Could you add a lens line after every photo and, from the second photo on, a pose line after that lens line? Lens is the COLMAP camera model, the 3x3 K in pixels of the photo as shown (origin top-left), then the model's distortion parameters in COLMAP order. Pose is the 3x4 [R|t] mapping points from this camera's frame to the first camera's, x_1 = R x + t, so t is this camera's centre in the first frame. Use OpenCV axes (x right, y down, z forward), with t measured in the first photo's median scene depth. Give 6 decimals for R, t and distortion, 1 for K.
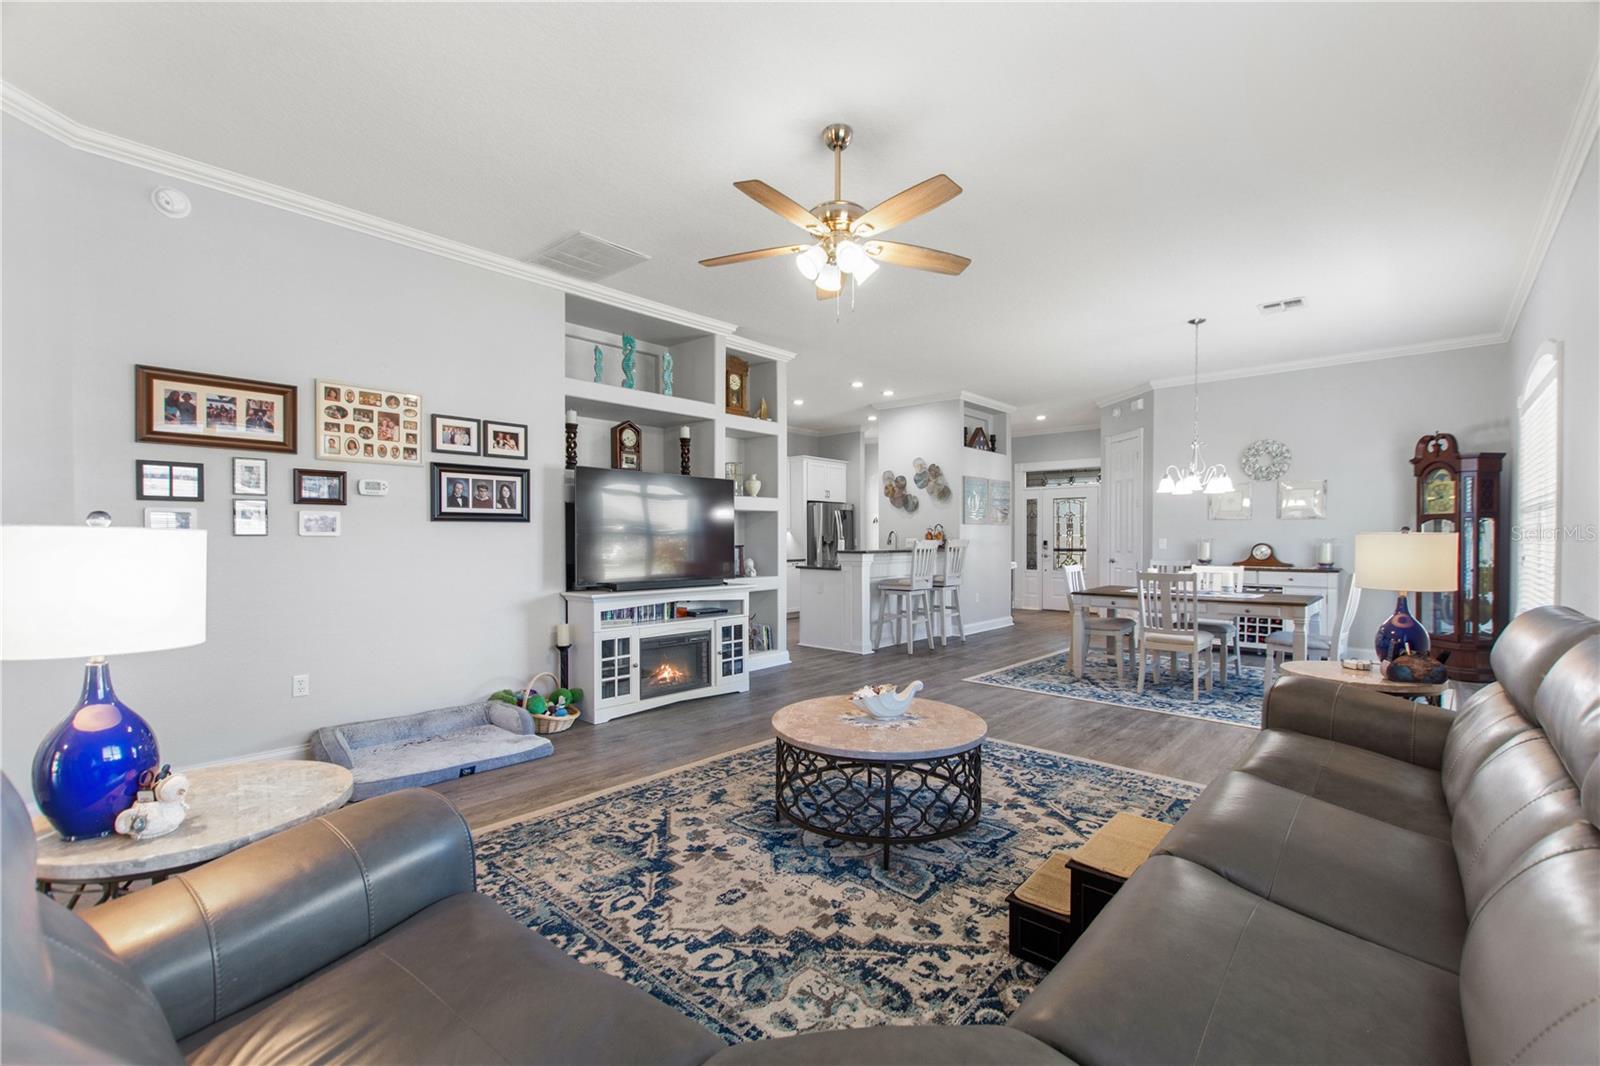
lens RADIAL K [[696.9, 0, 803.5], [0, 696.9, 537.9], [0, 0, 1]] dist [0.006432, -0.001055]
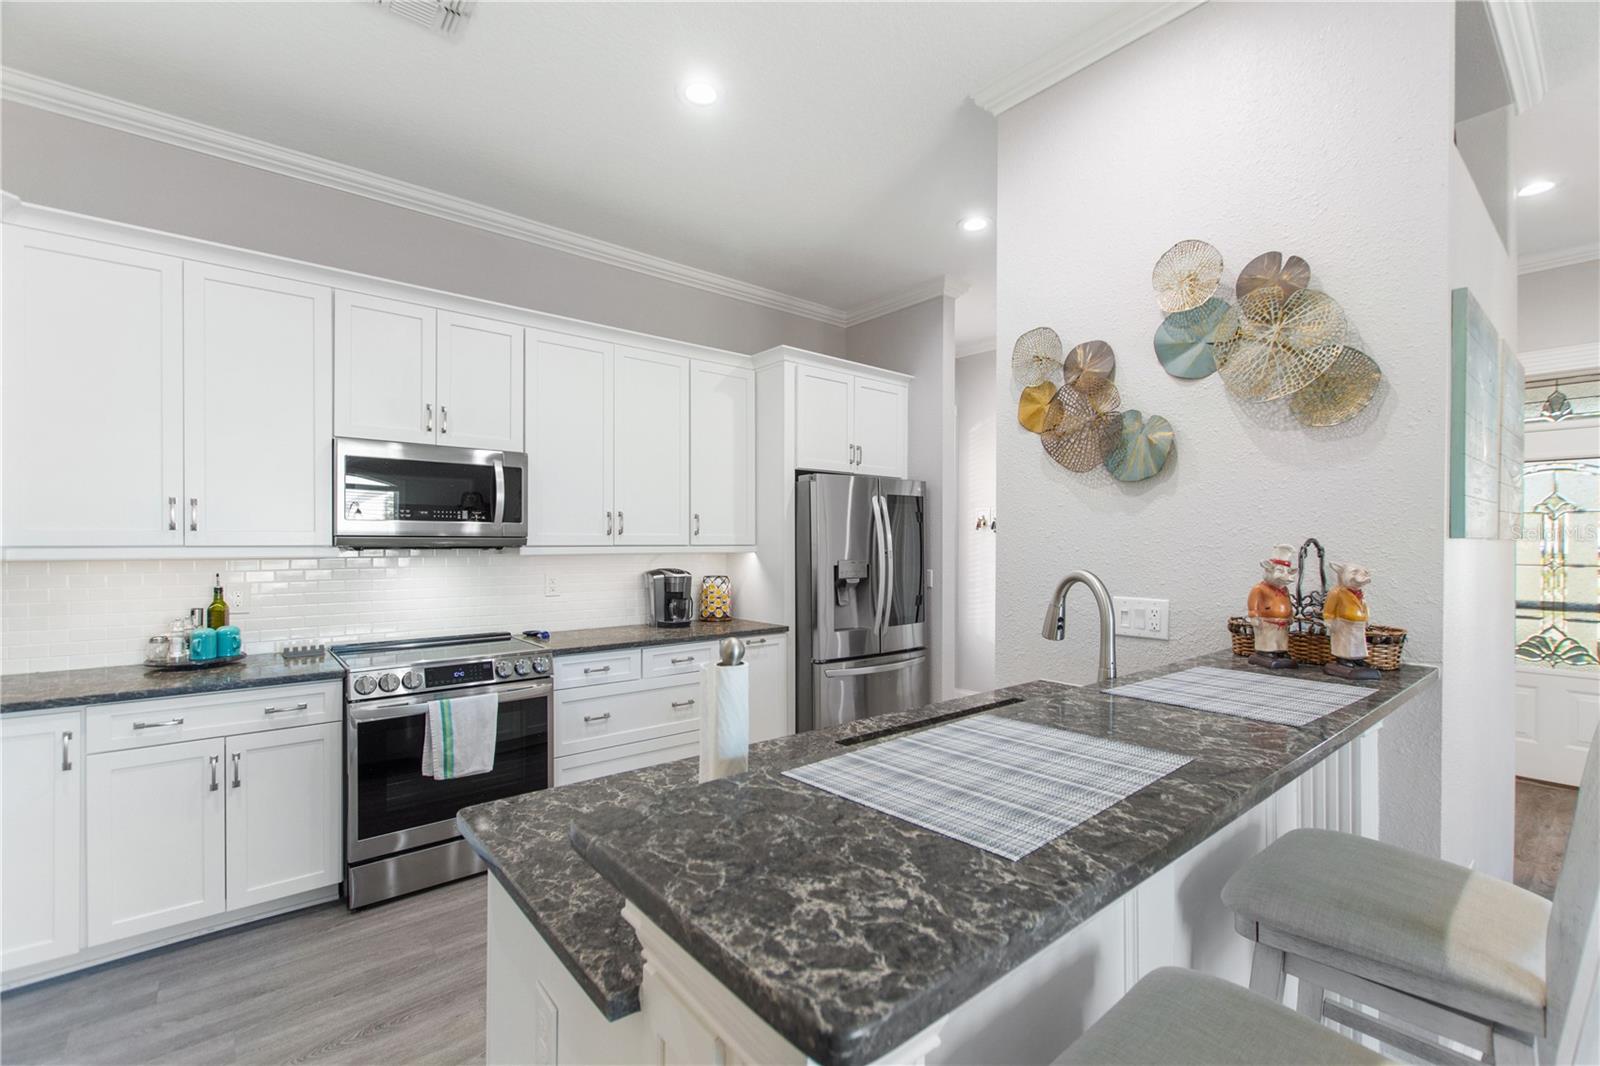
lens RADIAL K [[696.9, 0, 796.2], [0, 696.9, 540.0], [0, 0, 1]] dist [0.006432, -0.001055]
pose [[0.987635, 0.001096, -0.156765, 0.075316], [-0.000993, 0.999999, 0.000735, -0.018652], [0.156765, -0.000570, 0.987636, 0.737583]]
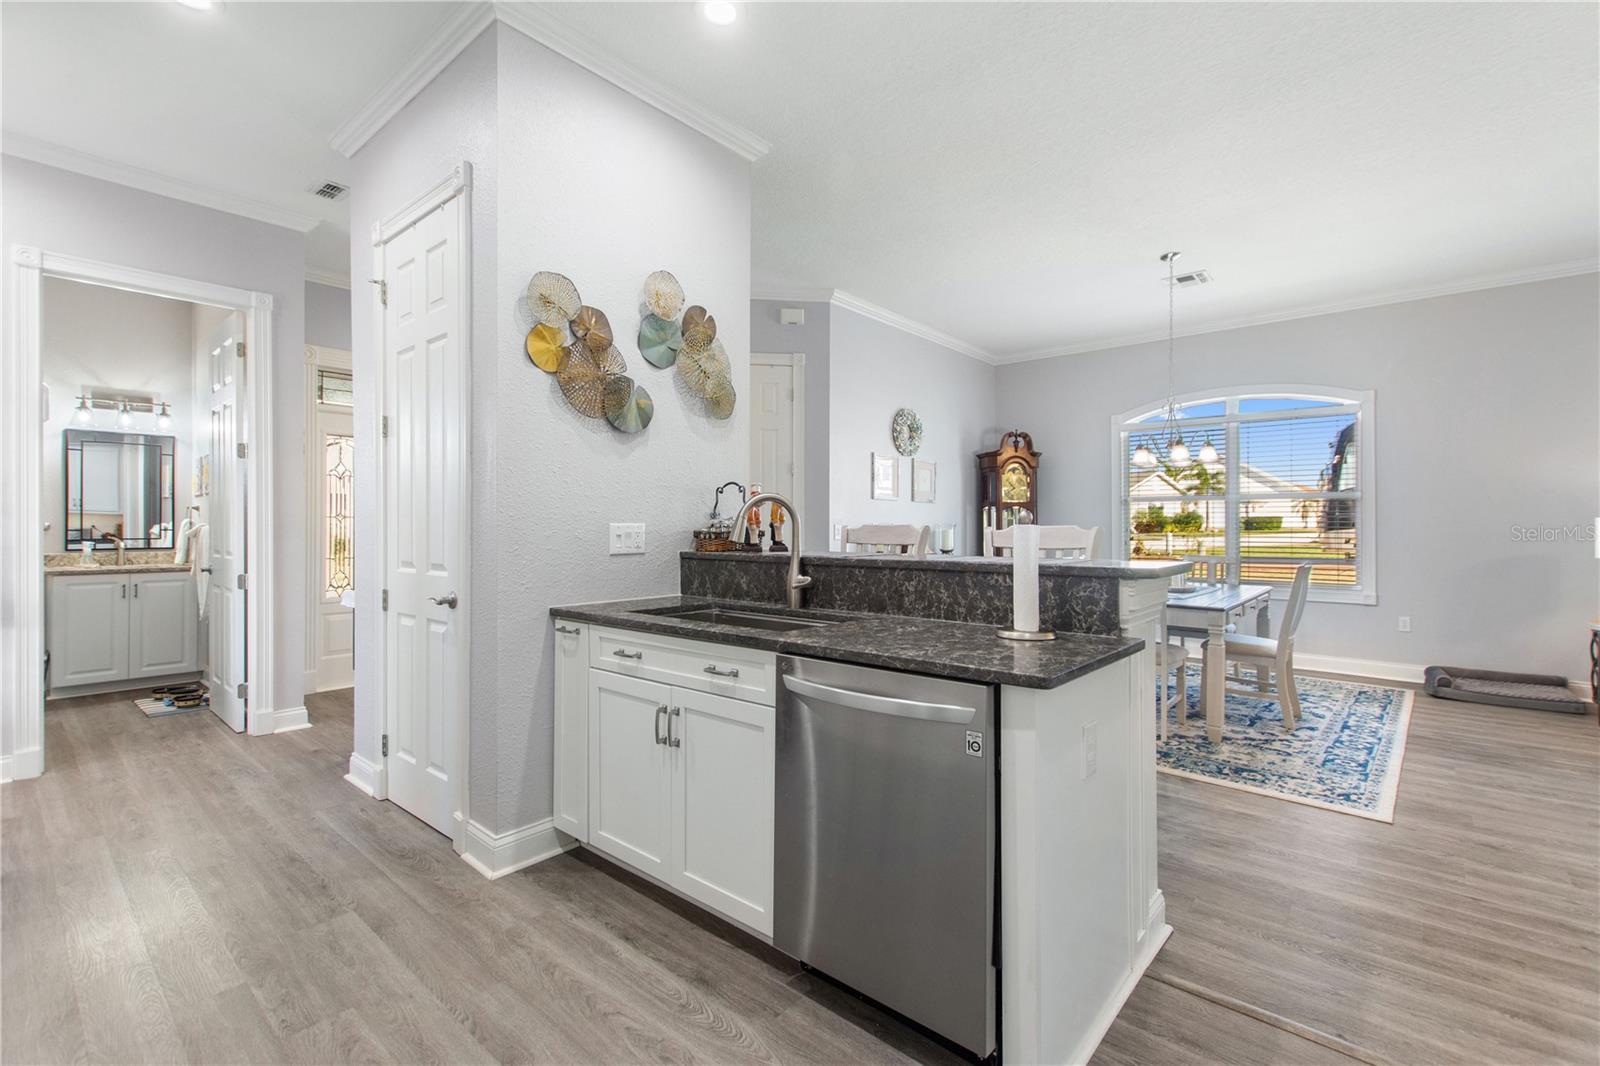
lens RADIAL K [[696.9, 0, 801.3], [0, 696.9, 527.0], [0, 0, 1]] dist [0.006432, -0.001055]
pose [[-0.015514, -0.001279, 0.999879, -0.151328], [0.003826, 0.999992, 0.001338, 0.002261], [-0.999872, 0.003846, -0.015509, 0.916083]]
